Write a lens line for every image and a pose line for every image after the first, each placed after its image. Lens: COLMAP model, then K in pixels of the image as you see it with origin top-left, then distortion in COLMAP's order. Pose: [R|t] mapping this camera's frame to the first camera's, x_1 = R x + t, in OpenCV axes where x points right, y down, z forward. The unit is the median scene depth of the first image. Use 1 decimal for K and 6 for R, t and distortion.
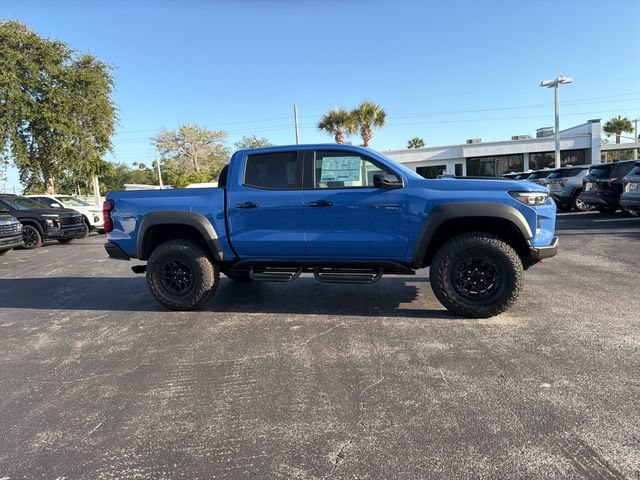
lens RADIAL K [[446.1, 0, 314.3], [0, 446.1, 237.4], [0, 0, 1]] dist [0.041614, -0.051461]
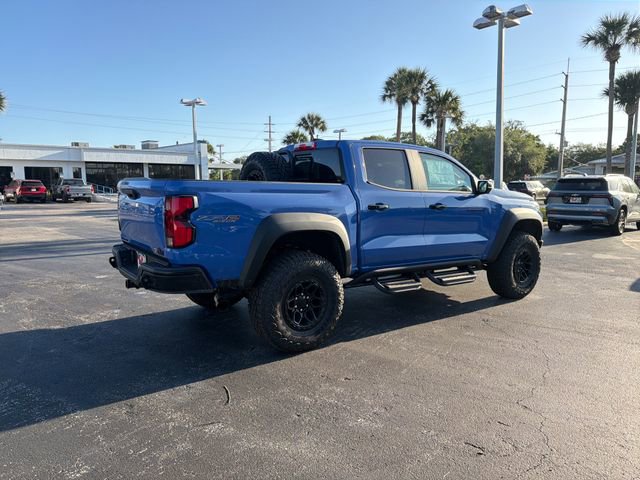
lens RADIAL K [[444.4, 0, 309.4], [0, 444.4, 251.4], [0, 0, 1]] dist [0.058350, -0.063839]
pose [[0.640687, -0.053420, 0.765942, -0.800124], [0.045497, 0.998465, 0.031580, -0.017983], [-0.766453, 0.014615, 0.642134, 0.506140]]
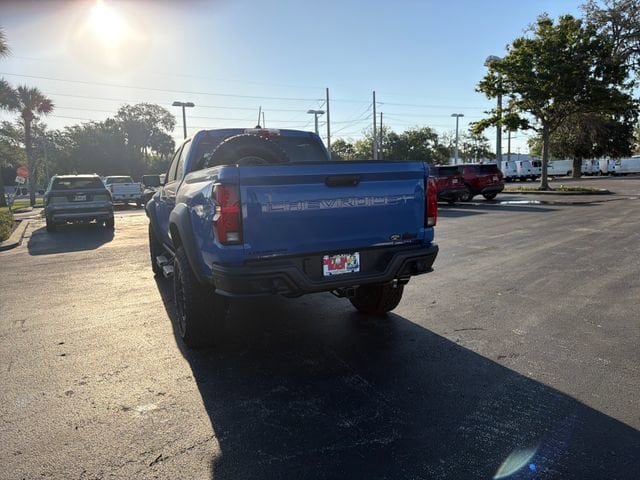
lens RADIAL K [[445.3, 0, 314.0], [0, 445.3, 243.9], [0, 0, 1]] dist [0.043680, -0.049601]
pose [[-0.616061, -0.035316, 0.786906, -0.855082], [0.153459, 0.974472, 0.163875, -0.114470], [-0.772605, 0.221715, -0.594915, 1.516228]]
